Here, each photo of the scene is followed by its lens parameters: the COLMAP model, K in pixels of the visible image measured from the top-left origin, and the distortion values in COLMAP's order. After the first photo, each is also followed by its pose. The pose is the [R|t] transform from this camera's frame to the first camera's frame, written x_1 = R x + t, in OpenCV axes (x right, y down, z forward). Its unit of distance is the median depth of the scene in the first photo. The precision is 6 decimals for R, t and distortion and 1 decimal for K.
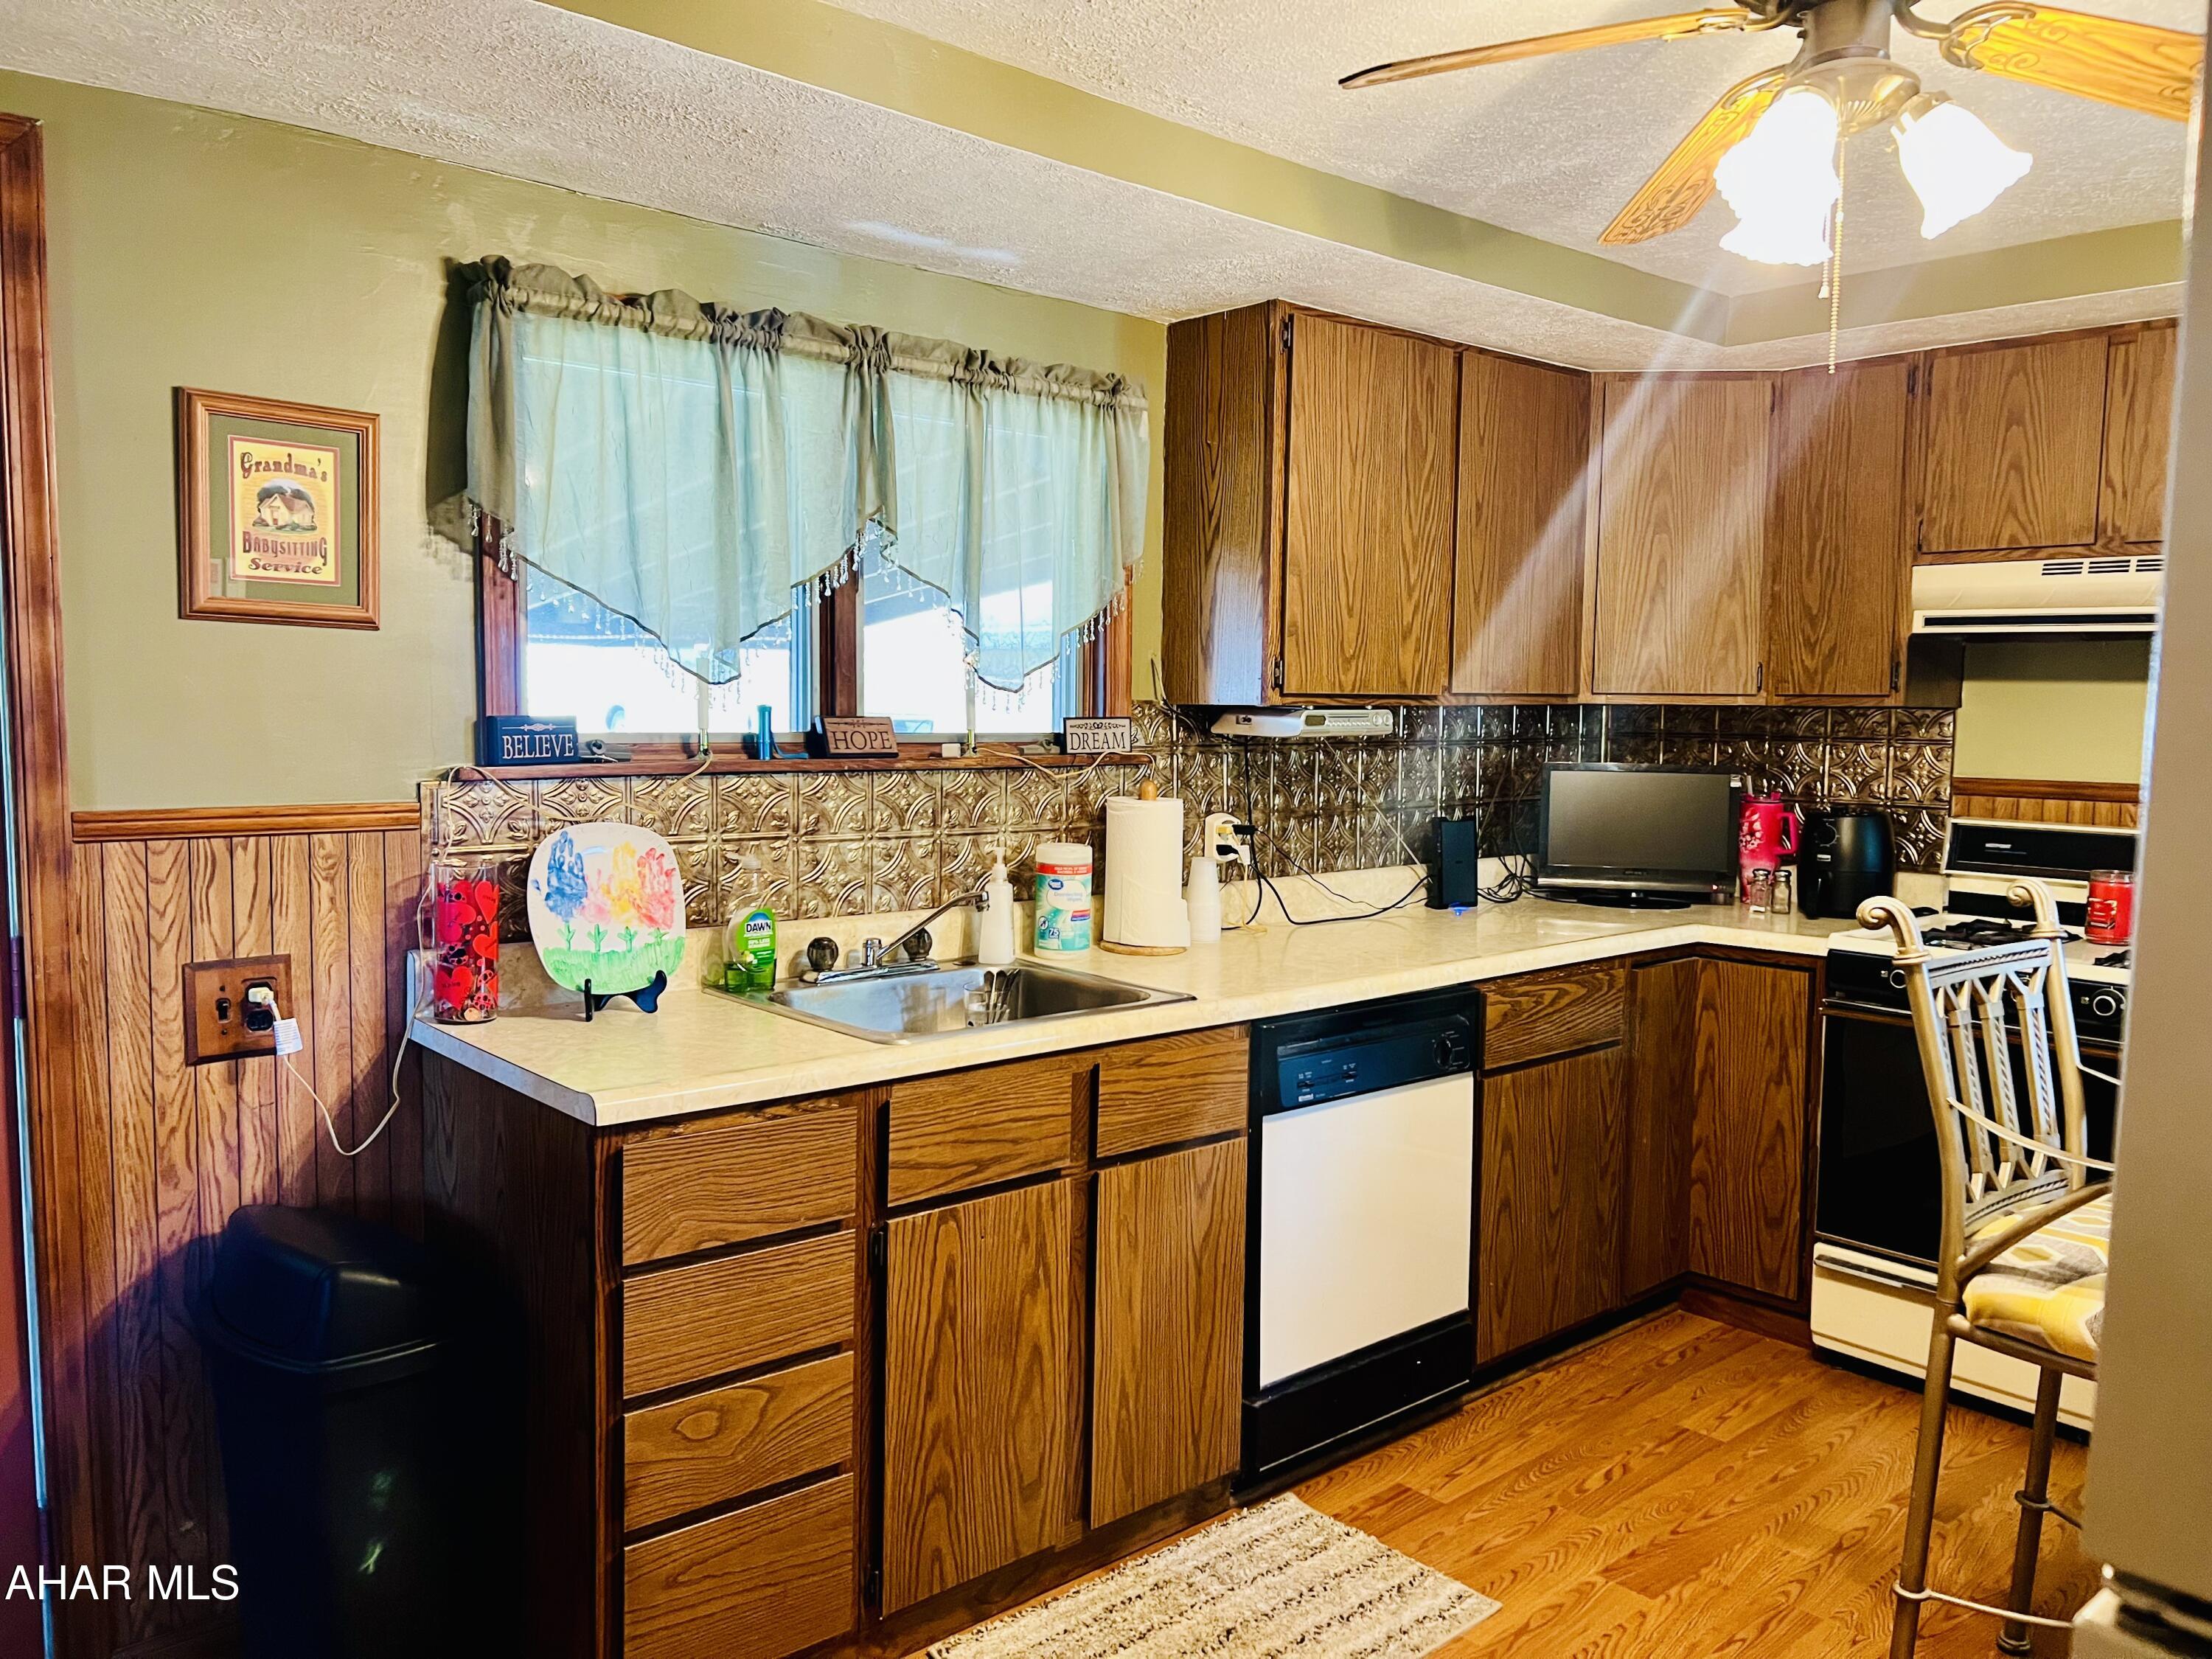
lens RADIAL K [[1667.6, 0, 1100.1], [0, 1667.6, 819.8], [0, 0, 1]] dist [0.048771, -0.048724]
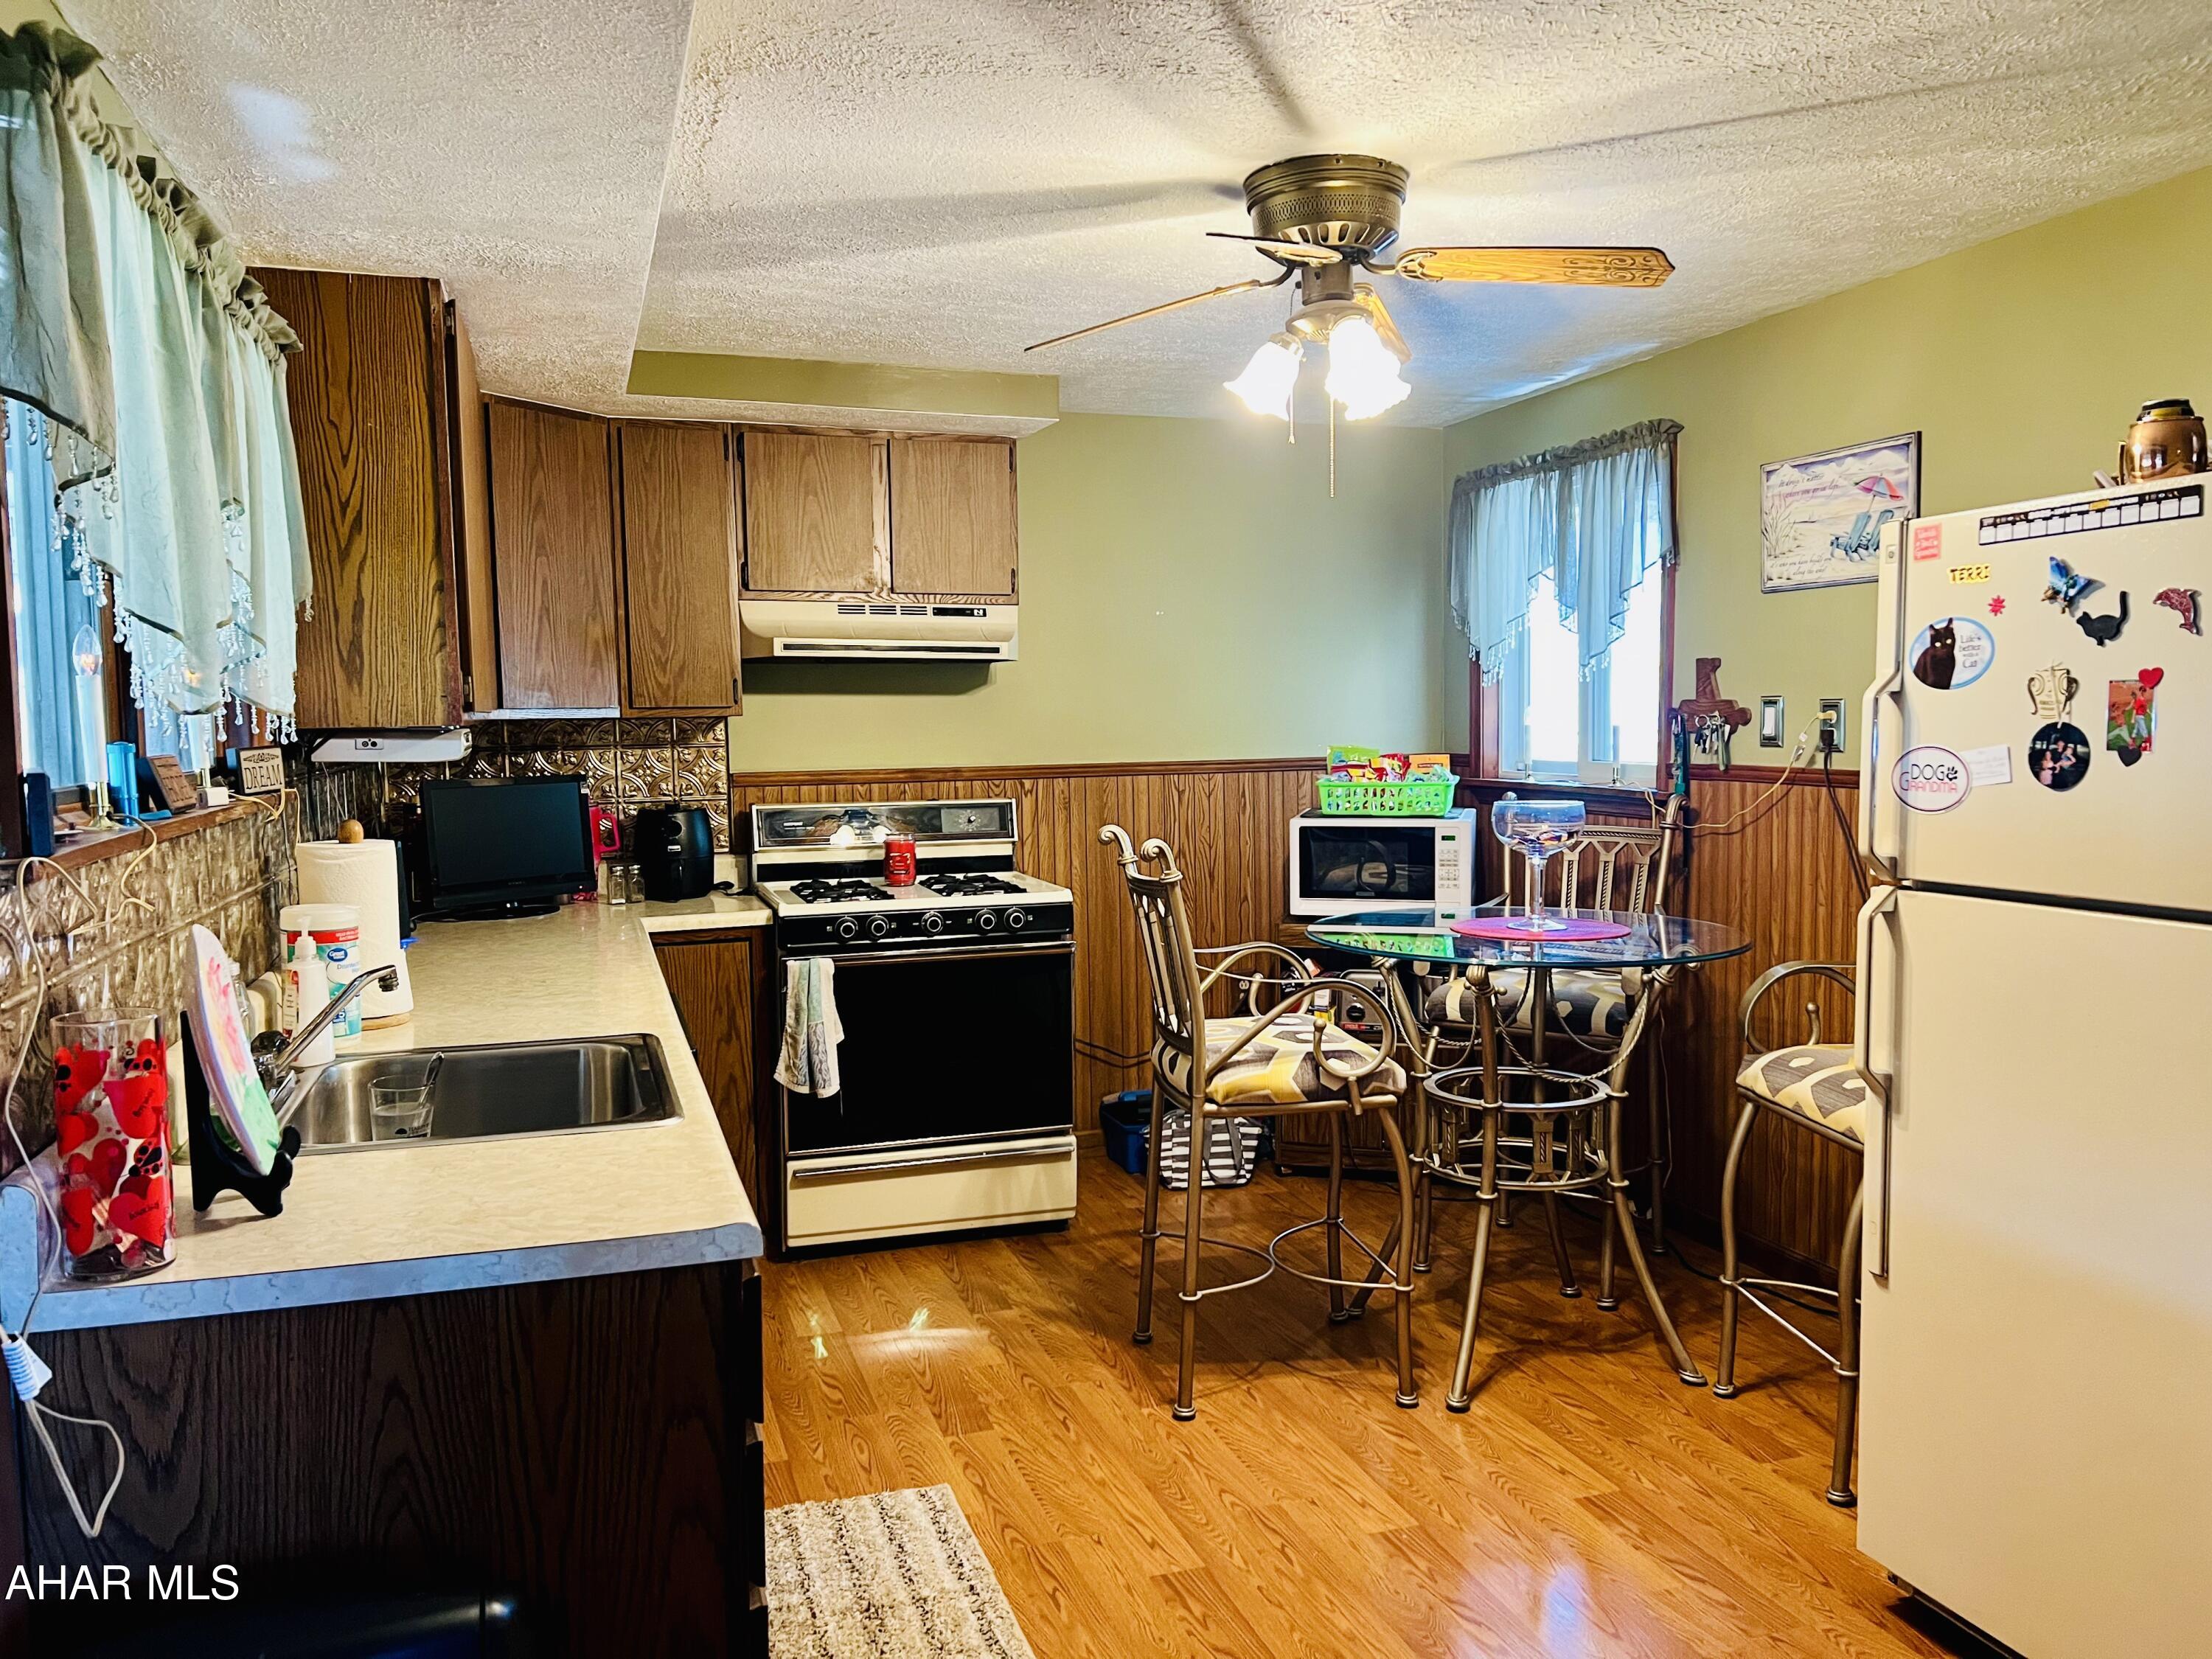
lens RADIAL K [[1667.6, 0, 1100.1], [0, 1667.6, 819.8], [0, 0, 1]] dist [0.048771, -0.048724]
pose [[0.404023, -0.078333, 0.911389, -0.535247], [0.083178, 0.995345, 0.048676, -0.030671], [-0.910959, 0.056142, 0.408658, 0.284360]]
